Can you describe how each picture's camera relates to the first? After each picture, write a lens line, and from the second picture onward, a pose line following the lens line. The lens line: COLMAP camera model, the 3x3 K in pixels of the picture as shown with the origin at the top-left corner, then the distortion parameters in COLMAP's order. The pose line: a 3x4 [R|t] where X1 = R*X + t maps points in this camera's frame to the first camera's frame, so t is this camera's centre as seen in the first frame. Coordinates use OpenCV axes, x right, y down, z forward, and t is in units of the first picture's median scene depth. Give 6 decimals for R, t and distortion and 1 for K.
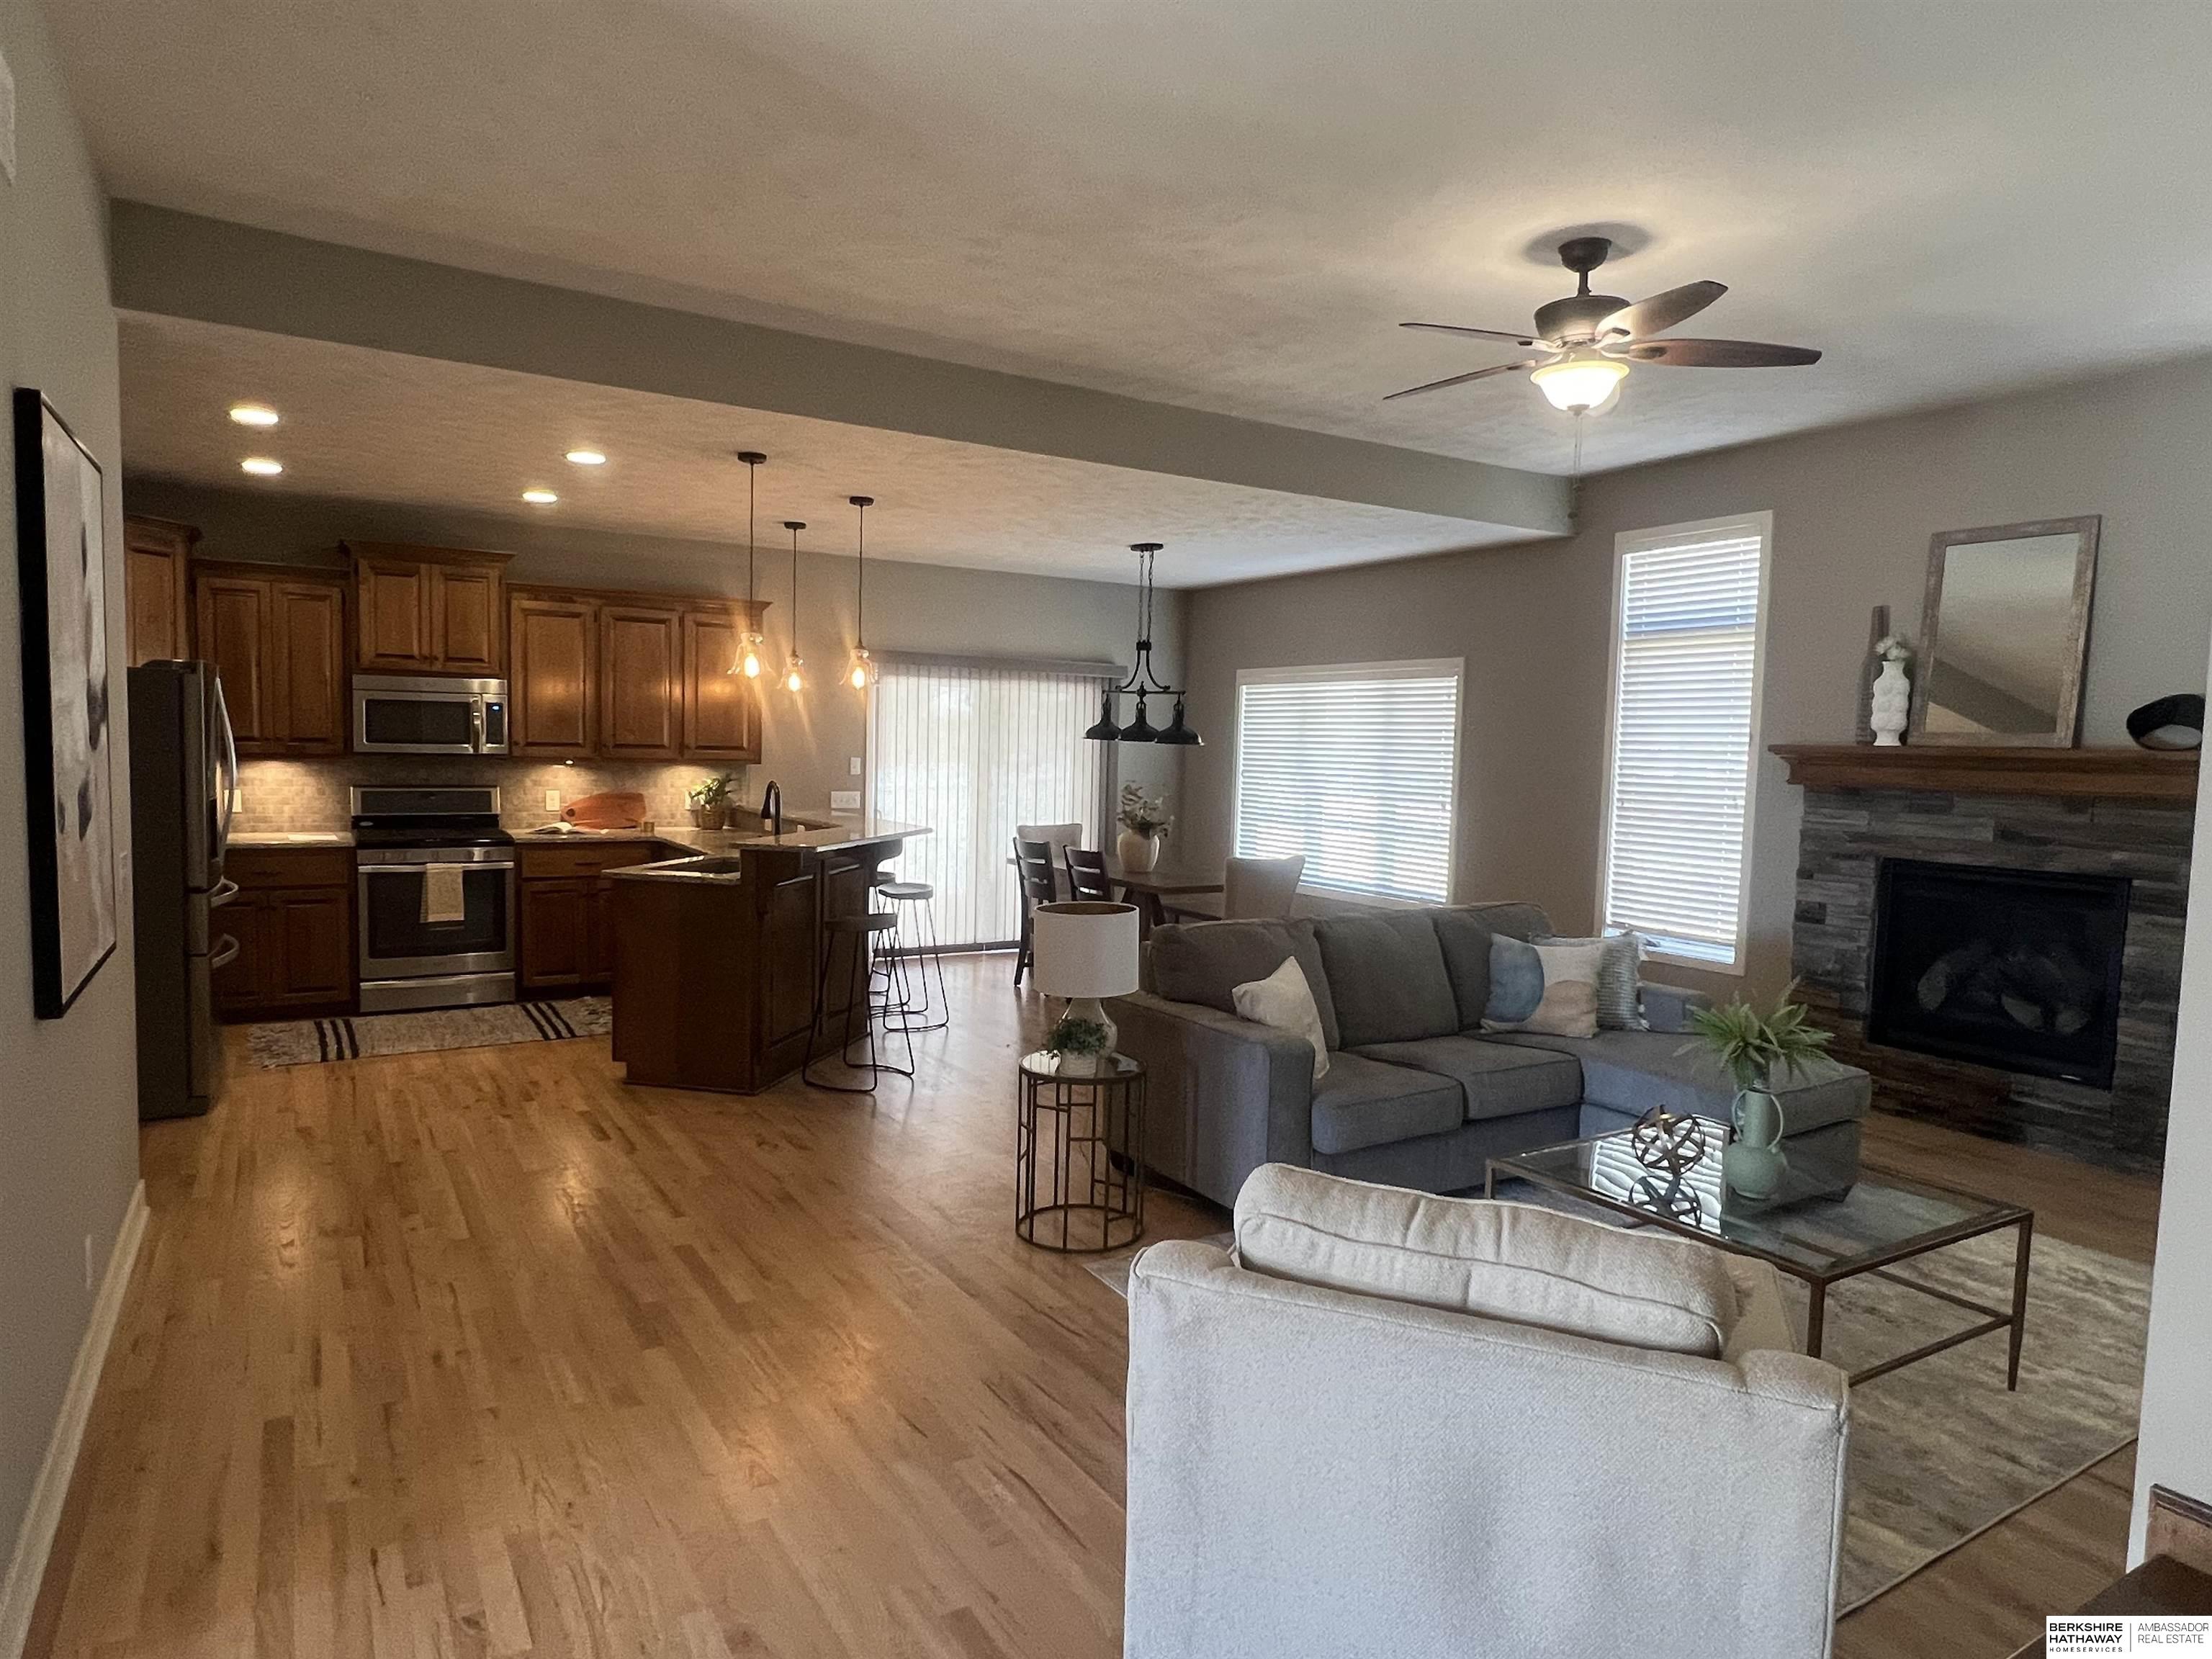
lens RADIAL K [[1294.8, 0, 1096.0], [0, 1294.8, 834.3], [0, 0, 1]] dist [-0.002304, 0.000455]
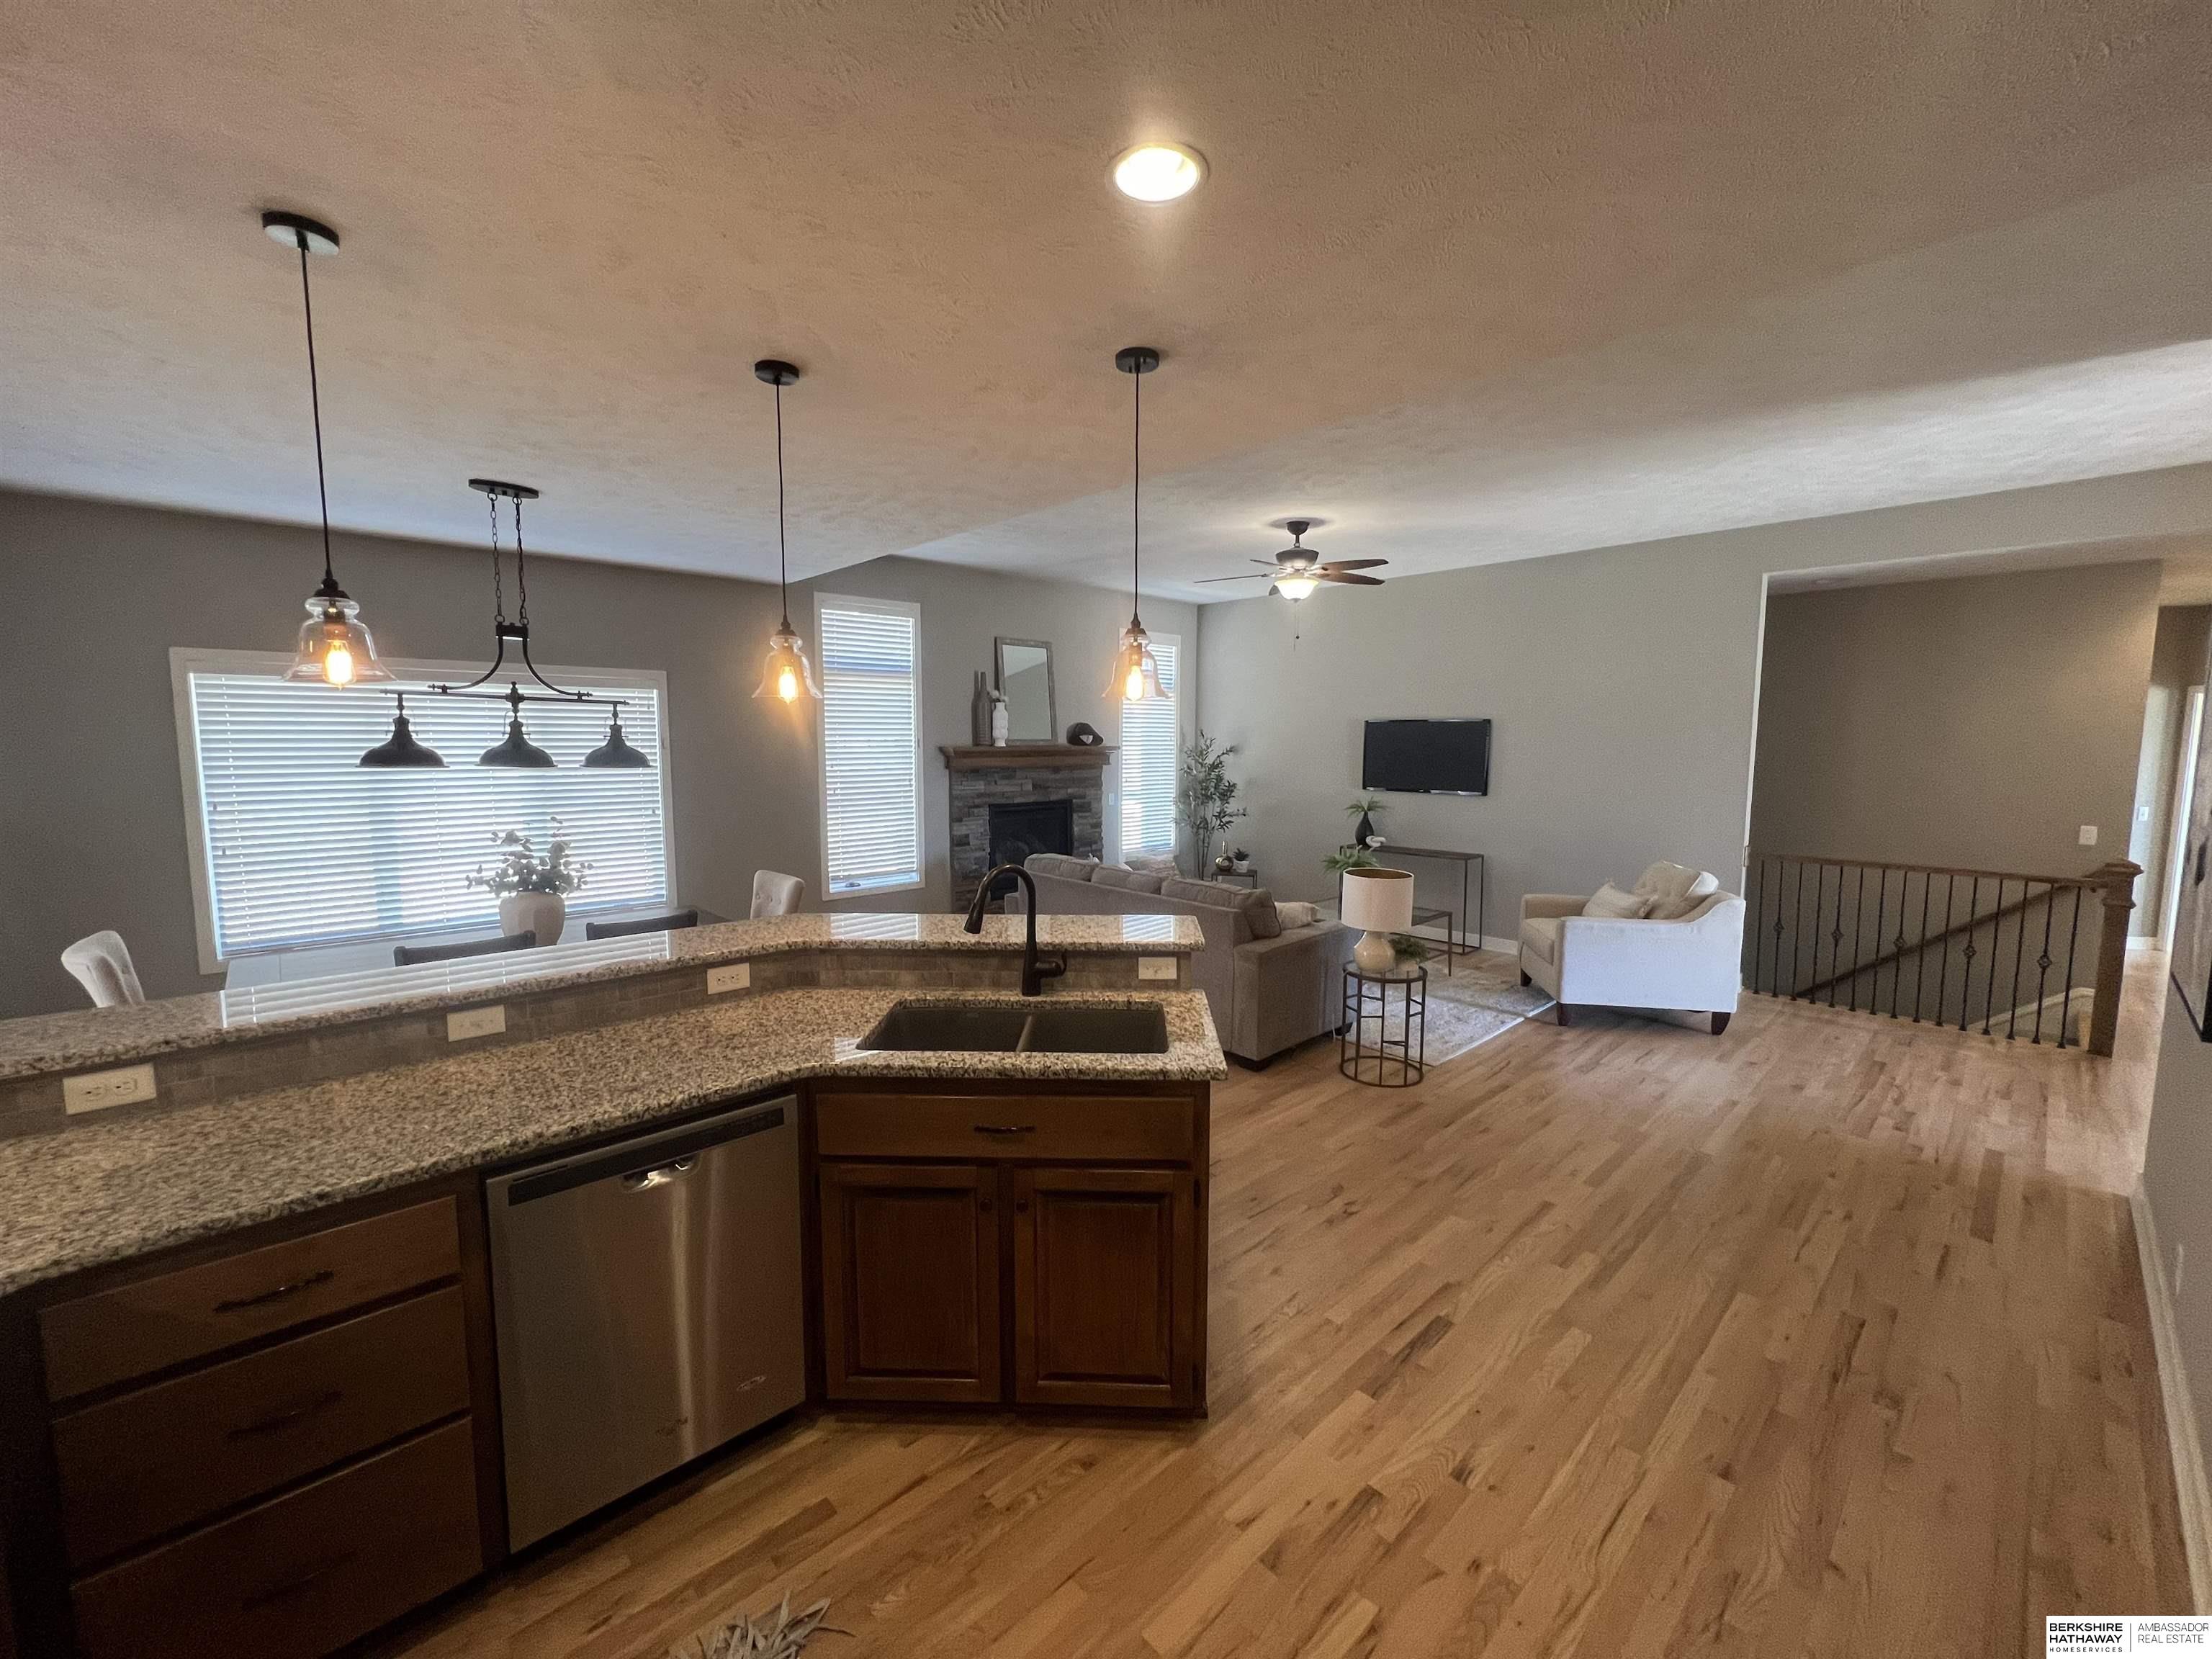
lens RADIAL K [[878.5, 0, 1099.1], [0, 878.5, 823.7], [0, 0, 1]] dist [-0.001109, -0.000006]
pose [[-0.188655, -0.120274, 0.974650, -0.579816], [0.064107, 0.988847, 0.134435, -0.099183], [-0.979949, 0.087844, -0.178840, 0.904393]]
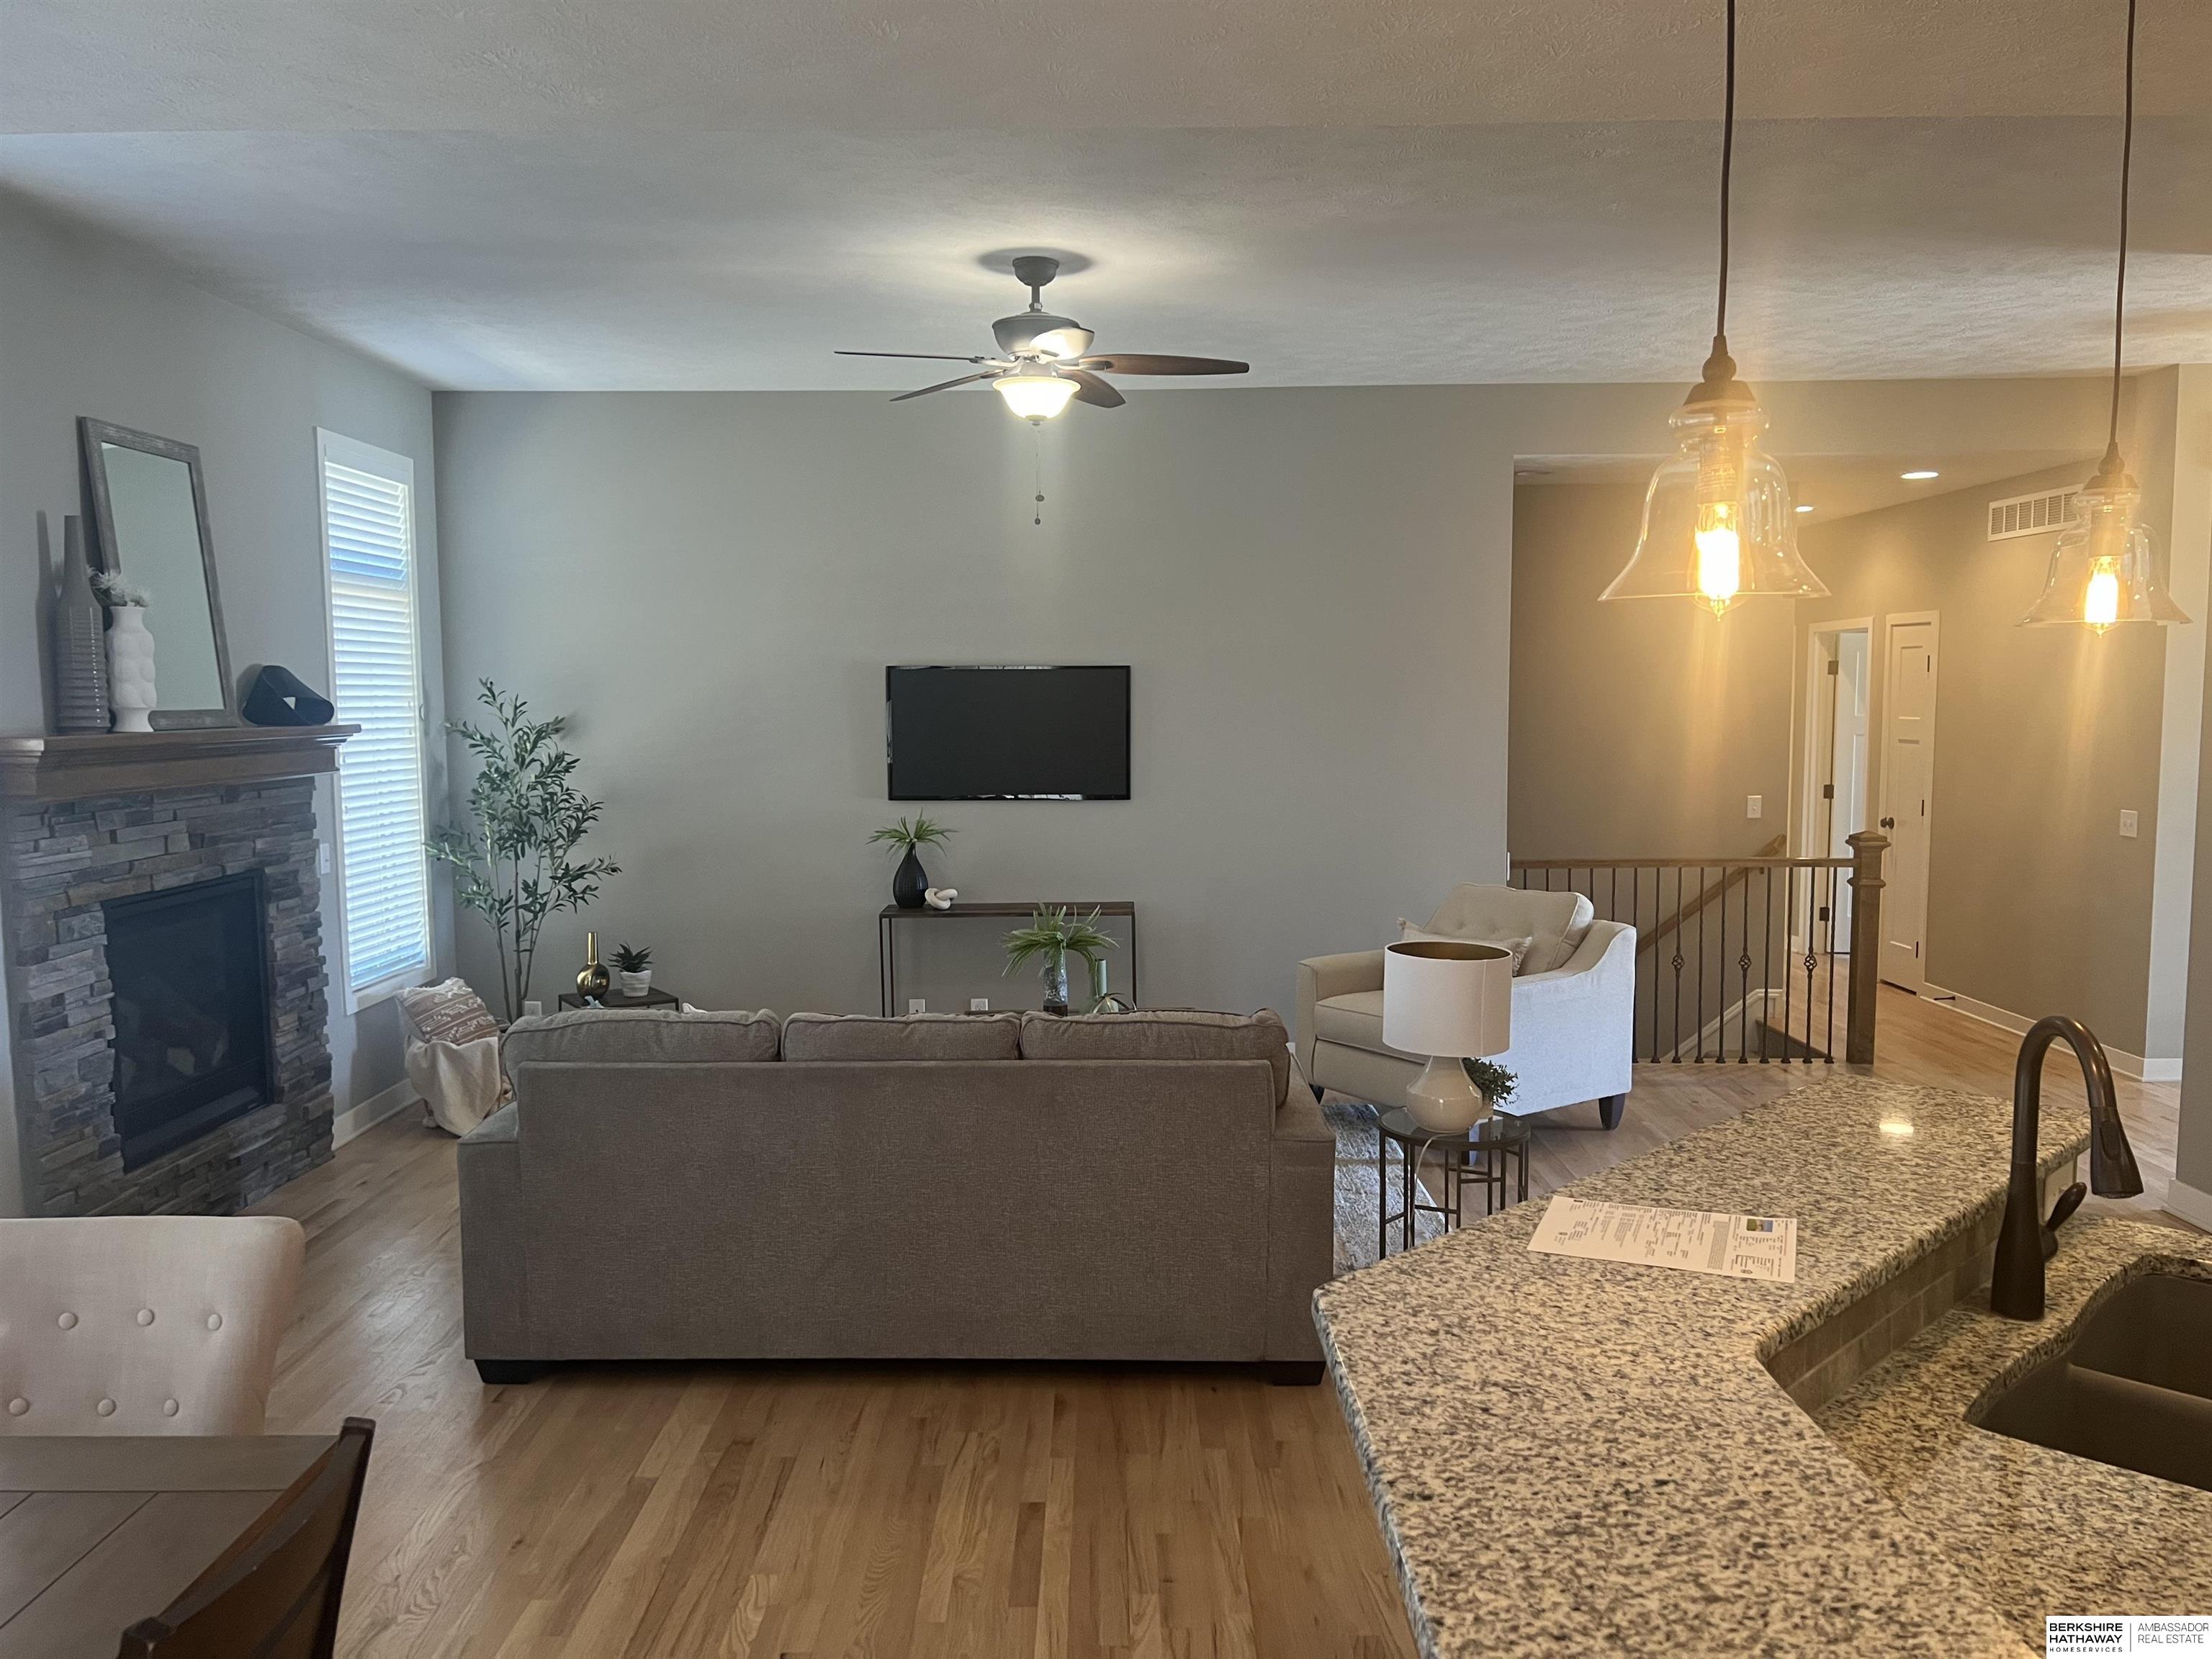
lens RADIAL K [[1650.5, 0, 1098.2], [0, 1650.5, 840.8], [0, 0, 1]] dist [0.051286, -0.052314]
pose [[-0.847109, -0.068009, 0.527050, -0.226424], [0.022789, 0.986216, 0.163885, -0.118039], [-0.530931, 0.150840, -0.833882, 1.206637]]
